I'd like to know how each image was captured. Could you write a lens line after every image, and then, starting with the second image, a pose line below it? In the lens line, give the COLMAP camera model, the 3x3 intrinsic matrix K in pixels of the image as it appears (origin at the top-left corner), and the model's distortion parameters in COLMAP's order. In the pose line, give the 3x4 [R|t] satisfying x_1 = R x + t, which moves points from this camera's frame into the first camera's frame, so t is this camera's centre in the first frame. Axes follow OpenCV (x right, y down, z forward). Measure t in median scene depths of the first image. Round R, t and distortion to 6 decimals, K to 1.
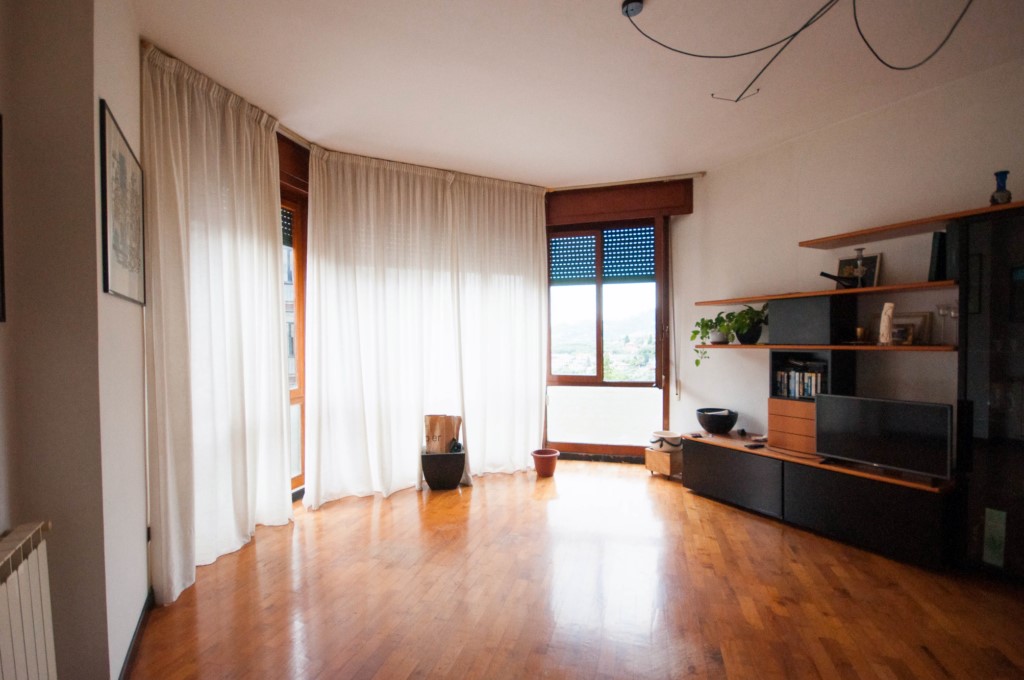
lens RADIAL K [[477.7, 0, 497.0], [0, 477.7, 347.1], [0, 0, 1]] dist [-0.002712, -0.000973]
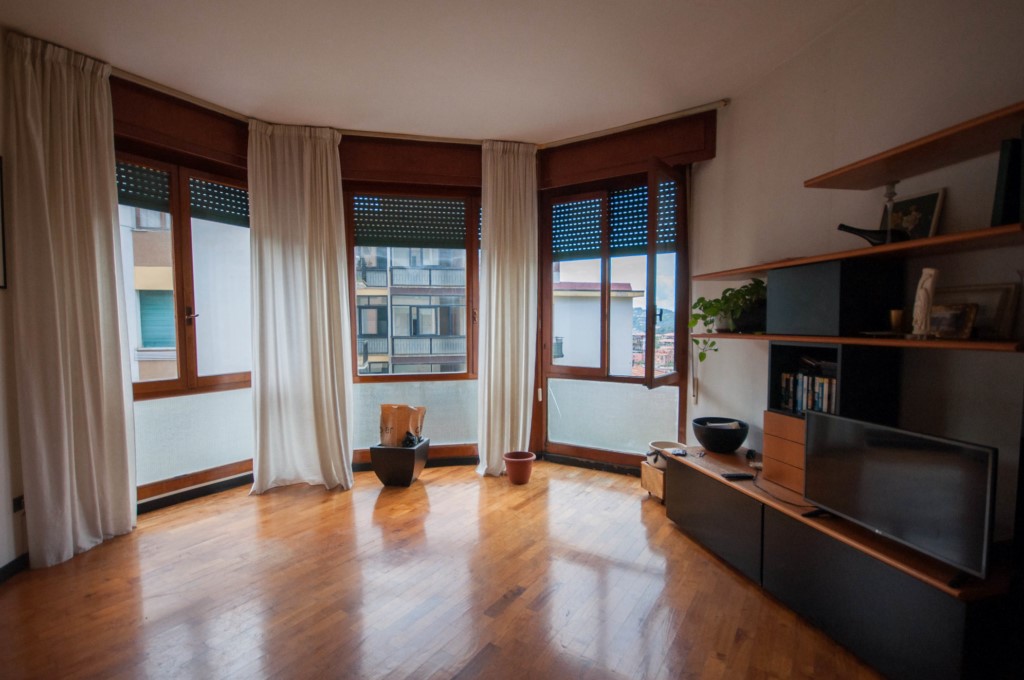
lens RADIAL K [[477.7, 0, 501.8], [0, 477.7, 348.5], [0, 0, 1]] dist [-0.002712, -0.000973]
pose [[0.956161, 0.023053, -0.291932, 0.353919], [-0.011579, 0.999093, 0.040973, -0.007793], [0.292612, -0.035797, 0.955561, 0.192283]]
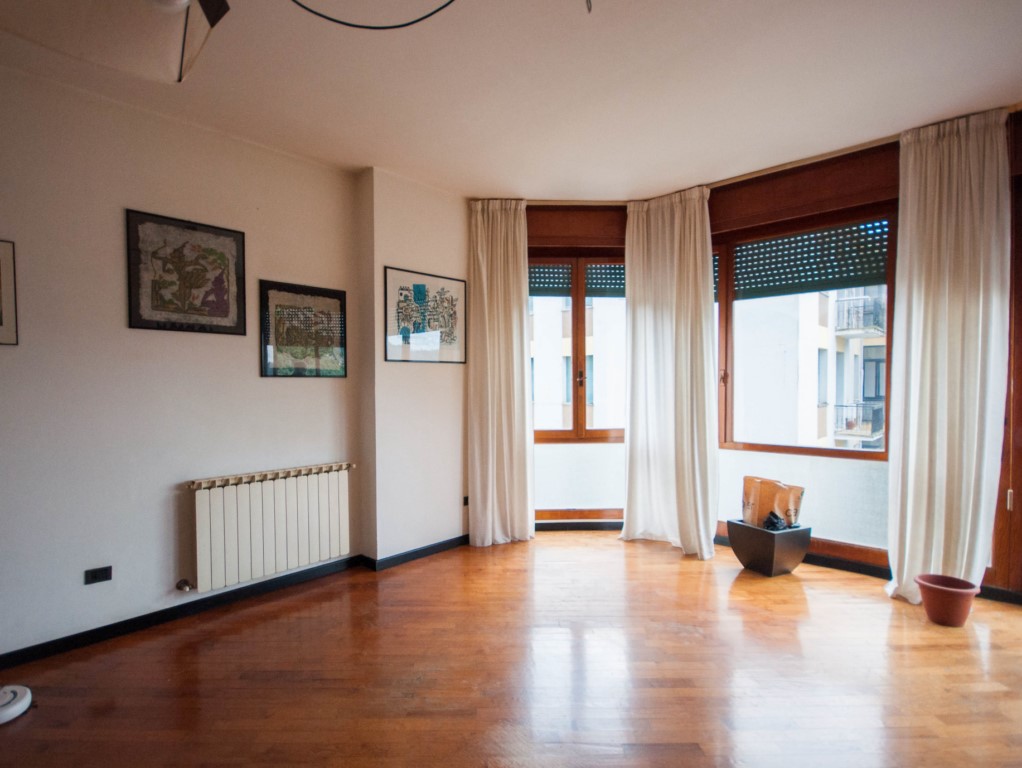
lens RADIAL K [[521.6, 0, 482.8], [0, 521.6, 395.4], [0, 0, 1]] dist [-0.005372, 0.001108]
pose [[0.294495, 0.030686, -0.955160, 0.591389], [-0.012708, 0.999522, 0.028193, -0.017197], [0.955568, 0.003836, 0.294745, 0.309469]]
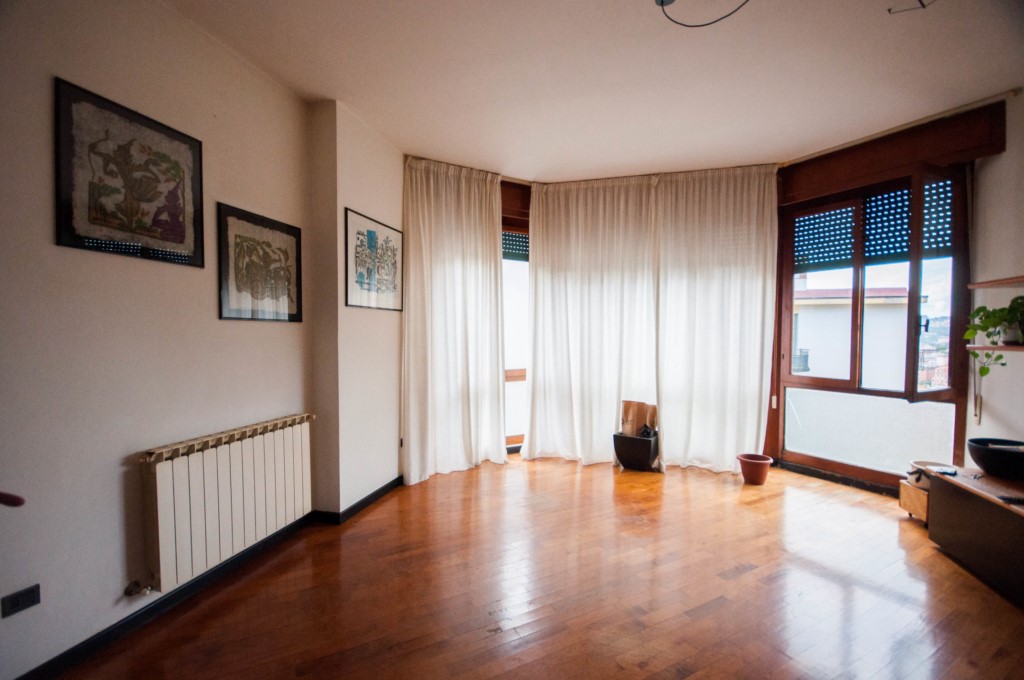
lens RADIAL K [[443.6, 0, 504.7], [0, 443.6, 348.2], [0, 0, 1]] dist [0.007607, -0.010260]
pose [[0.715646, 0.035103, -0.697581, 0.386470], [-0.020362, 0.999360, 0.029400, -0.005294], [0.698166, -0.006836, 0.715903, 0.063191]]
